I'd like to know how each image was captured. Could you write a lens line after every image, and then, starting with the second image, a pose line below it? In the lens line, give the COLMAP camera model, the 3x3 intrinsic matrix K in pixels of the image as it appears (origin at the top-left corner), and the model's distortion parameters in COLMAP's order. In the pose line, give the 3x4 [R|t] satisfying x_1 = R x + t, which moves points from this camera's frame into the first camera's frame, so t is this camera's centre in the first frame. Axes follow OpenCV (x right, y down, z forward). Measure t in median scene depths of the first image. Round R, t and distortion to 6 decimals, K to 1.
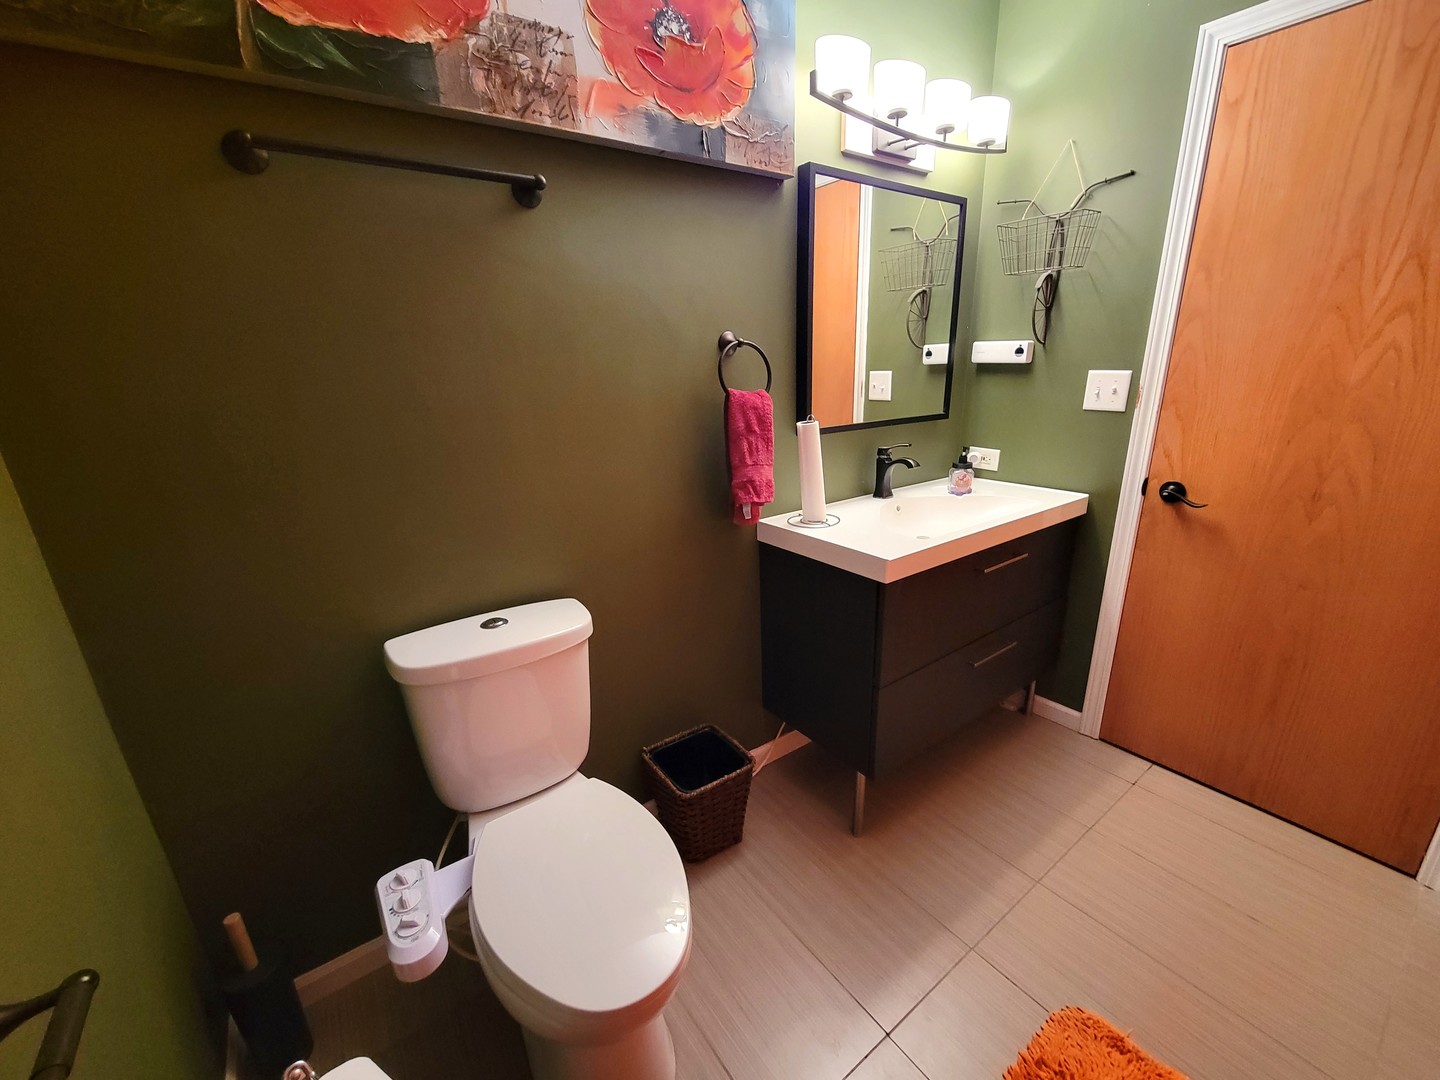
lens RADIAL K [[603.3, 0, 732.3], [0, 603.3, 552.0], [0, 0, 1]] dist [-0.003390, -0.000664]
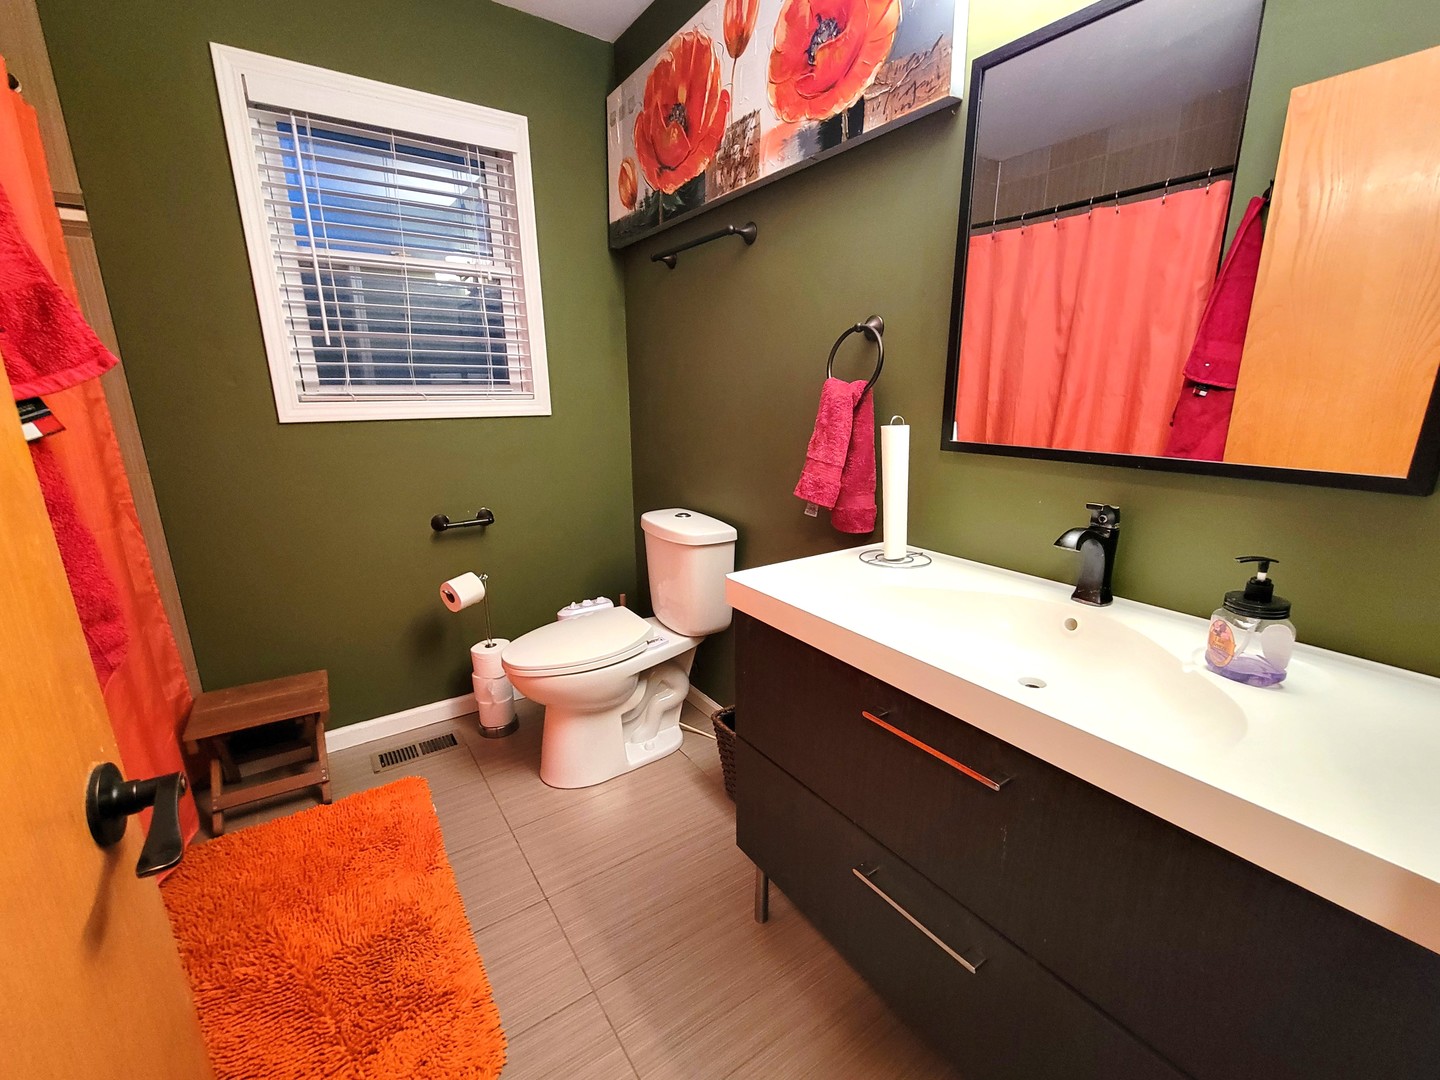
lens RADIAL K [[603.3, 0, 732.3], [0, 603.3, 552.0], [0, 0, 1]] dist [-0.003390, -0.000664]
pose [[-0.028536, 0.285677, -0.957901, 1.301228], [-0.305921, 0.909814, 0.280449, -0.316149], [0.951629, 0.301045, 0.061432, 1.152515]]
